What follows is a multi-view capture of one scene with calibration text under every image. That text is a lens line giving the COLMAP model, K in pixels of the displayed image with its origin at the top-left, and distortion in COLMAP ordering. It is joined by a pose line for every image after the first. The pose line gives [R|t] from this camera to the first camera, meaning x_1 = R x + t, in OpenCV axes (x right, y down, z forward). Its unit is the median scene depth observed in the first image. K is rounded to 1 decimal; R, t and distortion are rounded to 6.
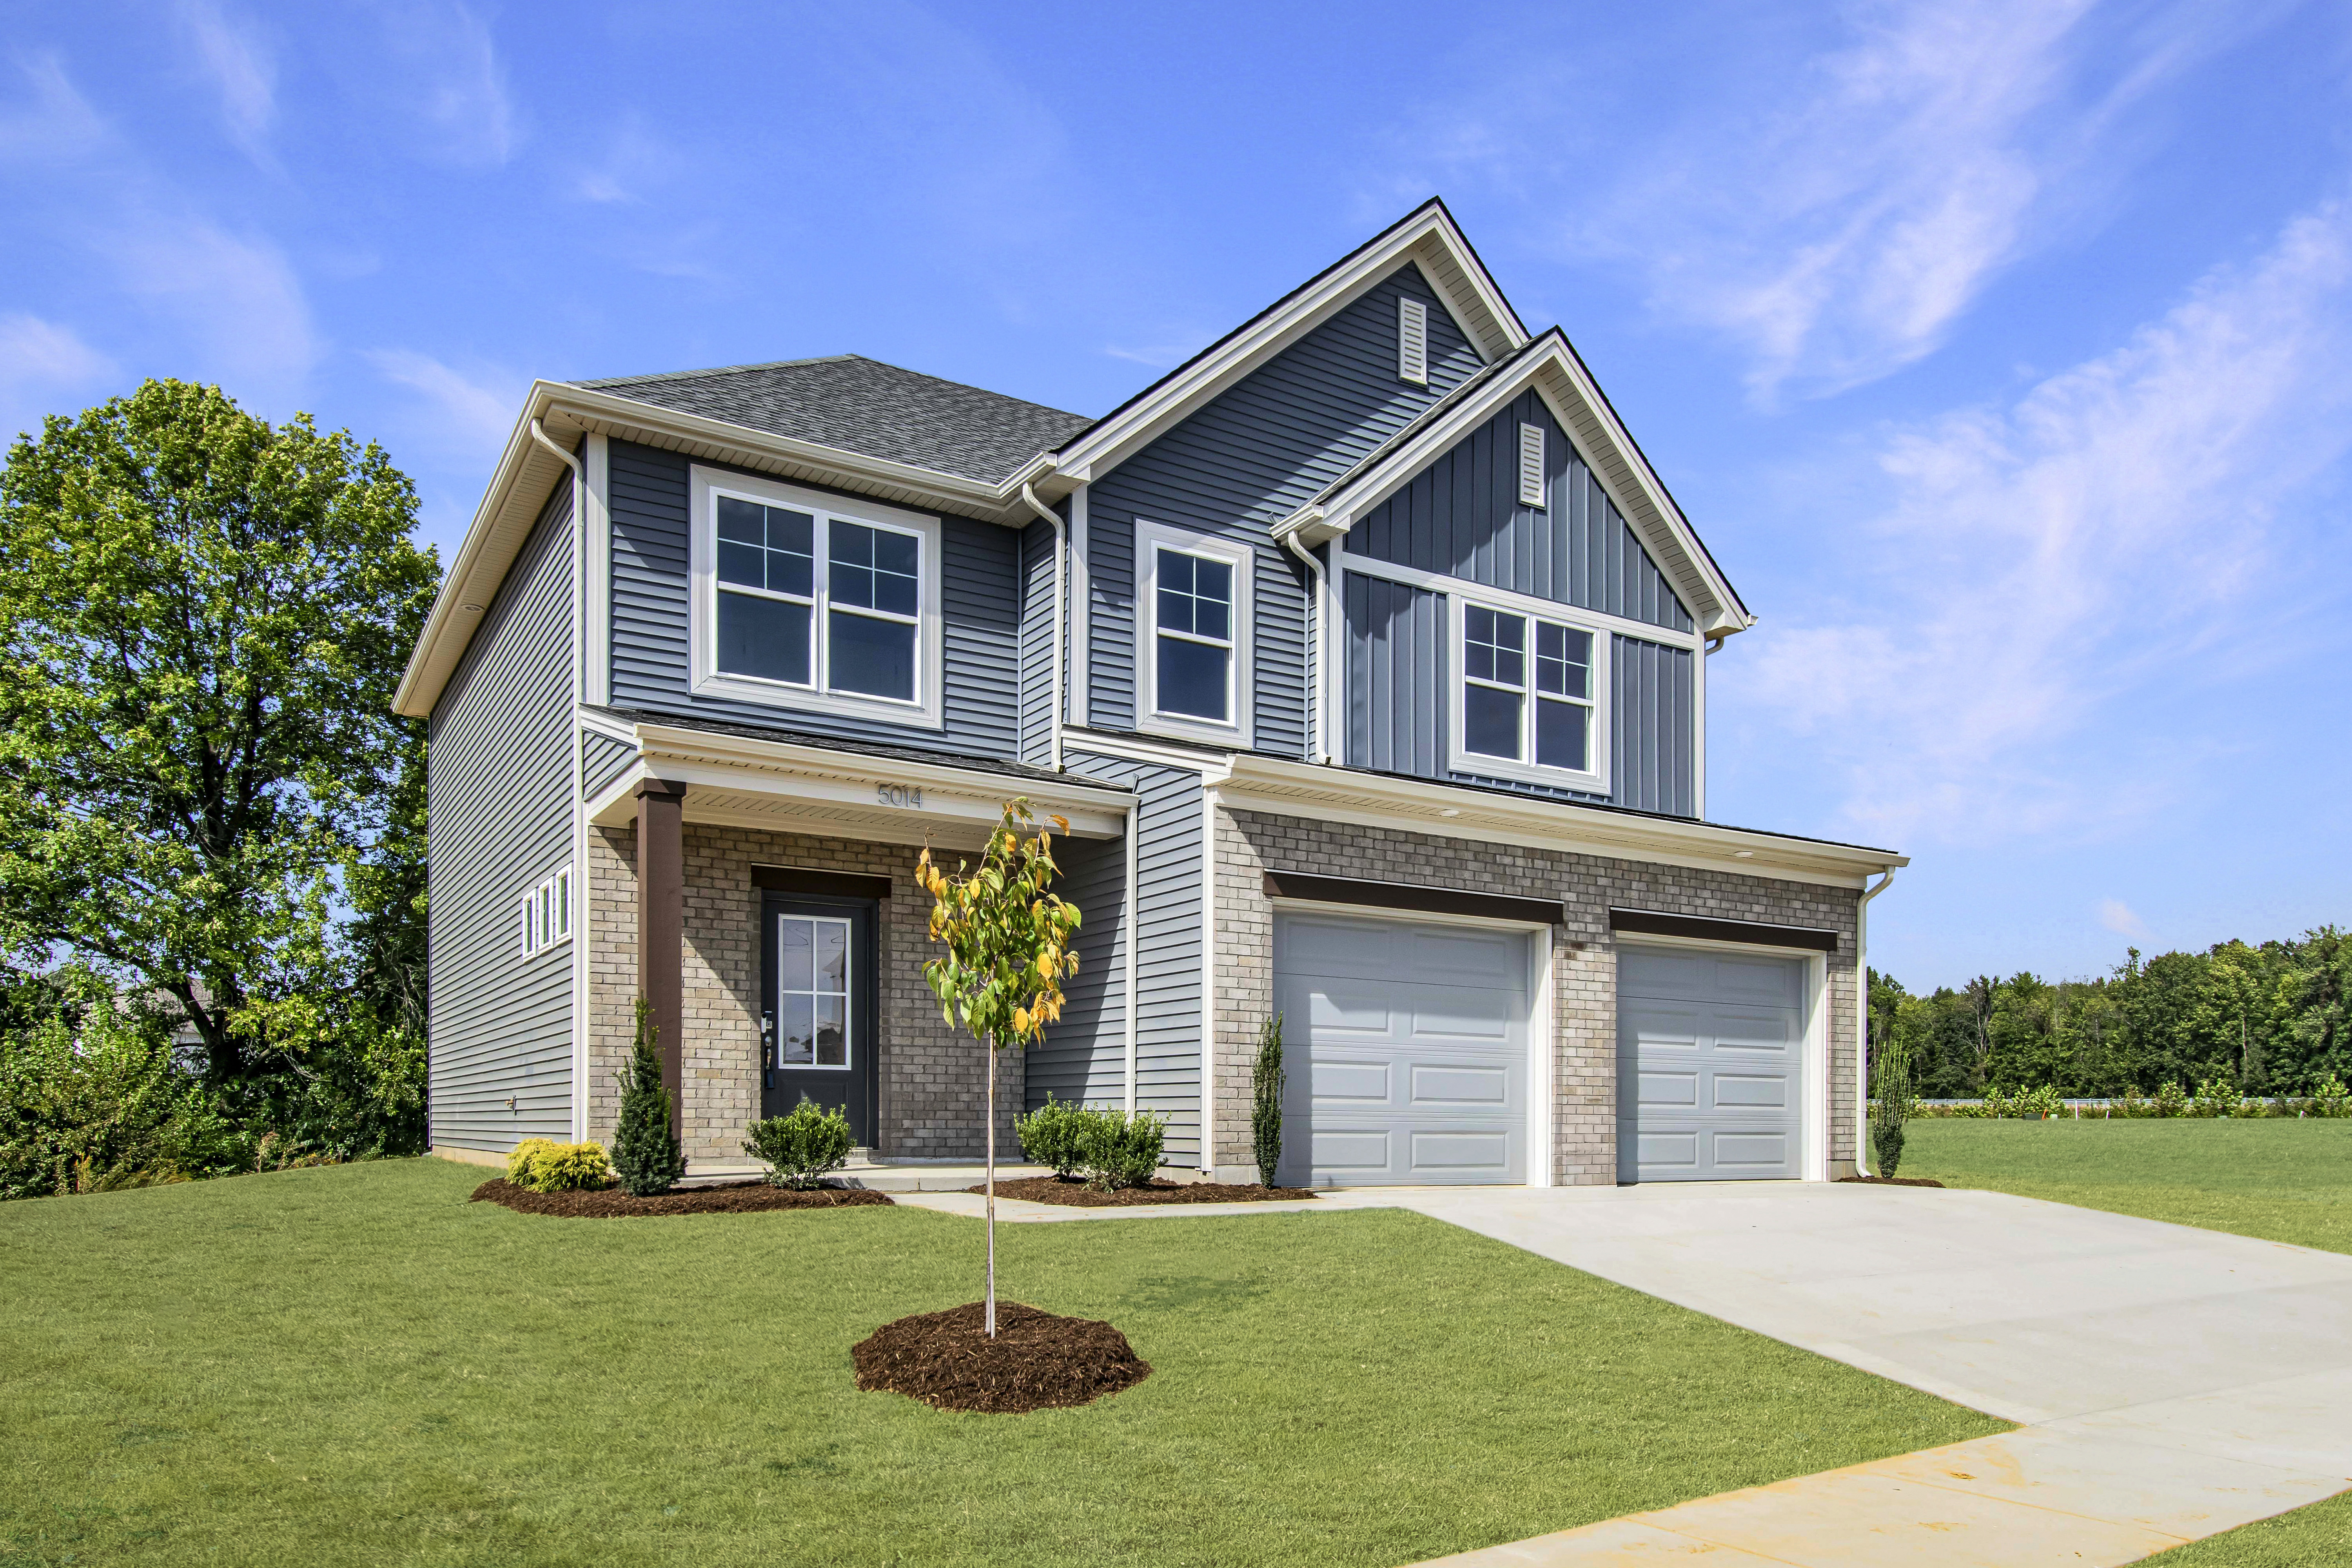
lens RADIAL K [[1451.2, 0, 1176.4], [0, 1451.2, 785.5], [0, 0, 1]] dist [-0.005051, -0.000517]
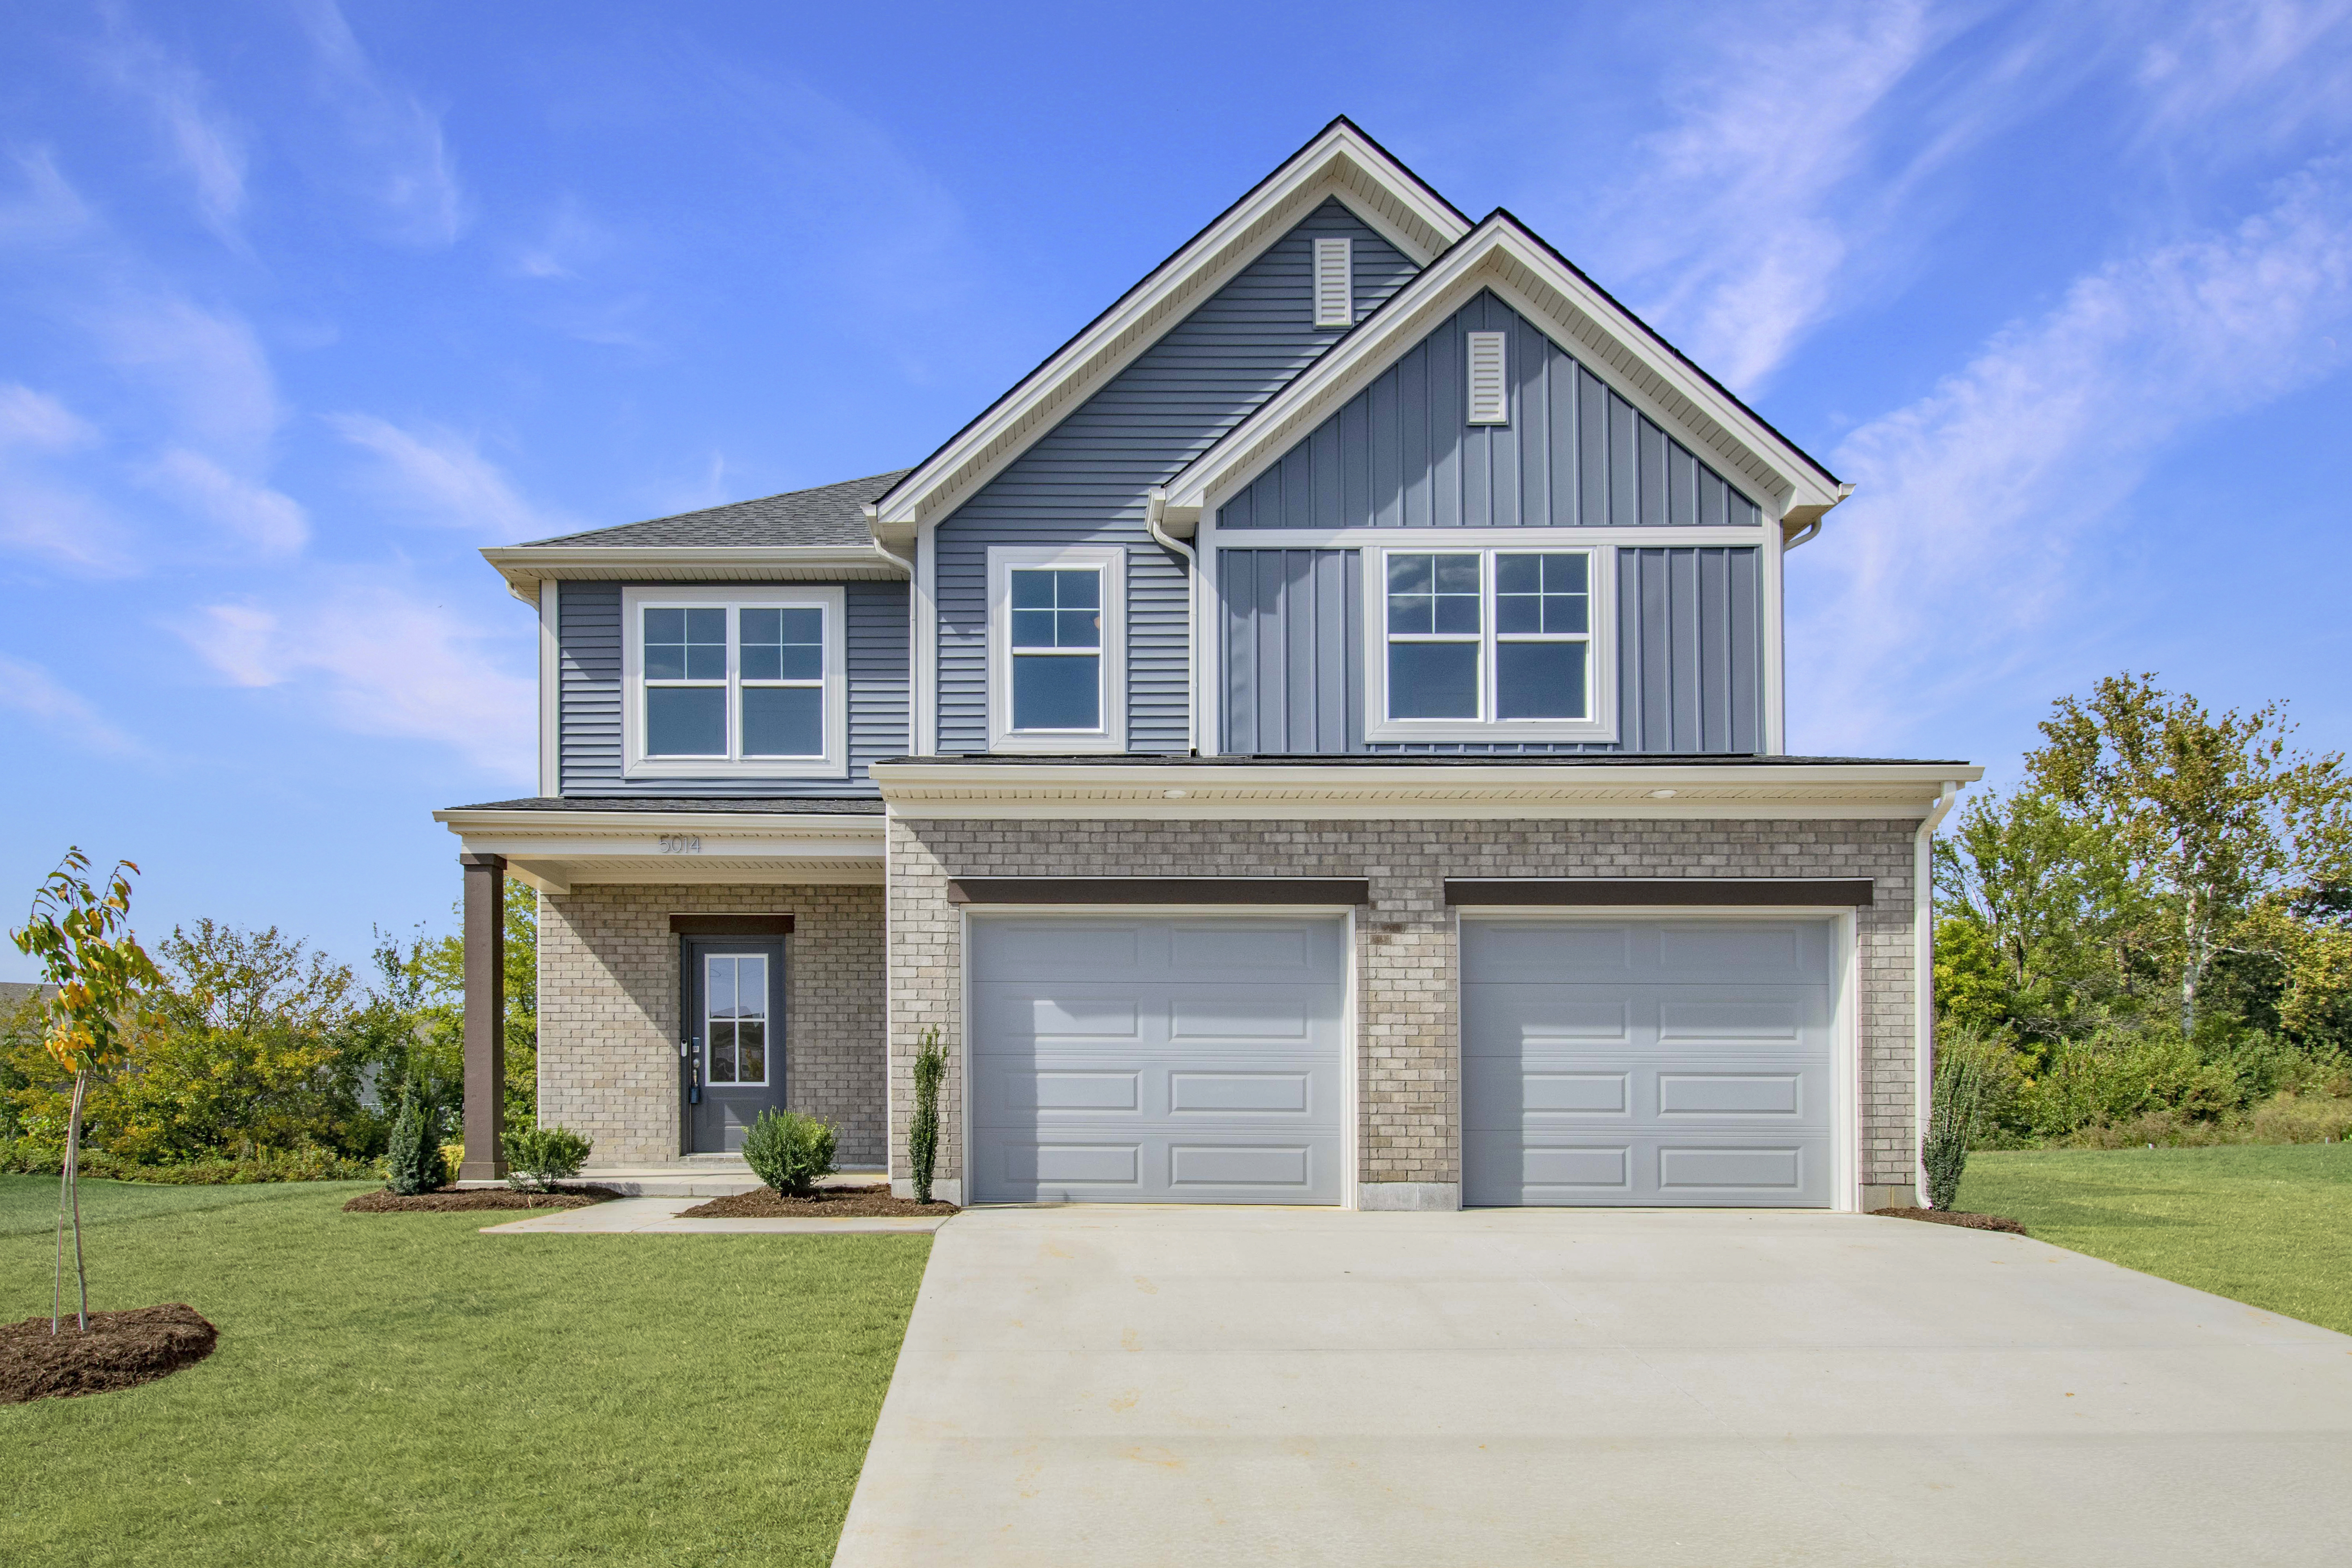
lens RADIAL K [[1270.1, 0, 1176.0], [0, 1270.1, 854.1], [0, 0, 1]] dist [0.000737, 0.000261]
pose [[0.860032, -0.106204, -0.499065, 0.521985], [0.117013, 0.993083, -0.009686, 0.057675], [0.496642, -0.050067, 0.866510, 0.281882]]
